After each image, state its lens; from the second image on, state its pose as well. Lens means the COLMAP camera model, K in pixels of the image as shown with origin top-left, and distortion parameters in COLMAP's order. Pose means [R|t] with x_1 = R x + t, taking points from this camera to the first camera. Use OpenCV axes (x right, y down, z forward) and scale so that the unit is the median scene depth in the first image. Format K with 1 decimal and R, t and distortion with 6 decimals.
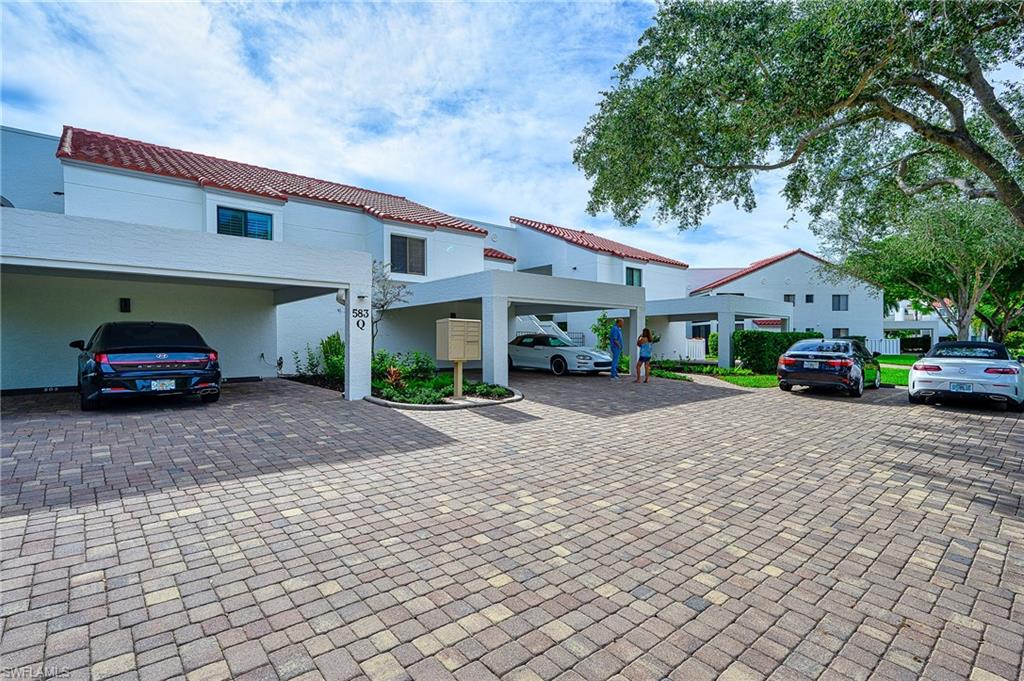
lens RADIAL K [[496.2, 0, 511.8], [0, 496.2, 338.3], [0, 0, 1]] dist [0.007464, 0.000127]
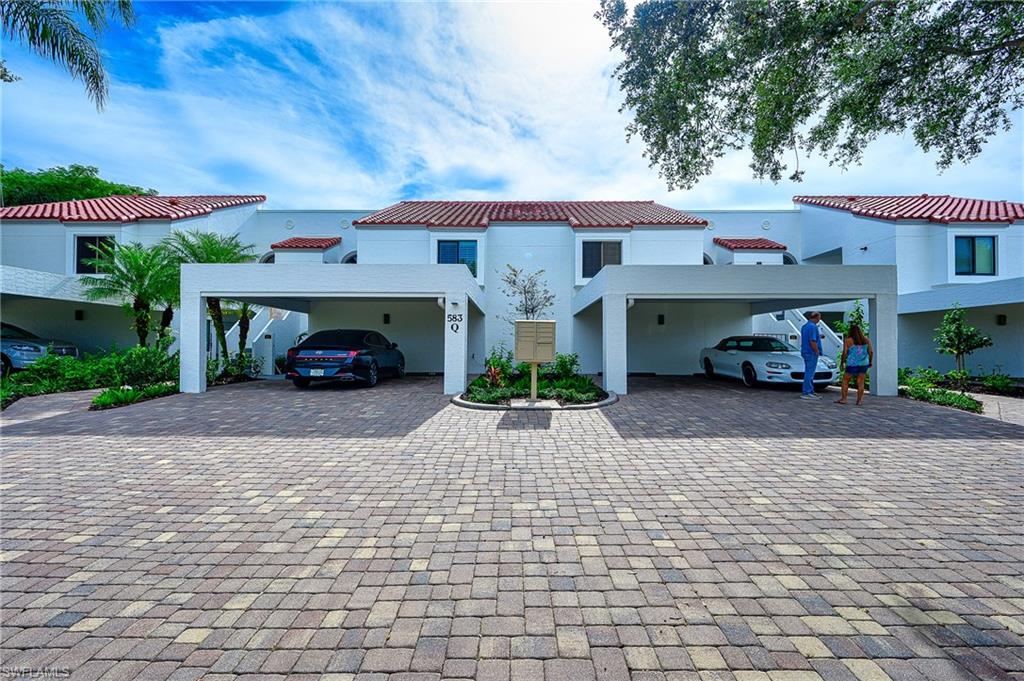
lens RADIAL K [[467.8, 0, 512.7], [0, 467.8, 343.3], [0, 0, 1]] dist [0.001354, -0.000634]
pose [[0.742180, -0.001590, -0.670199, 0.818786], [-0.000611, 0.999995, -0.003049, 0.016663], [0.670201, 0.002672, 0.742175, 0.481895]]
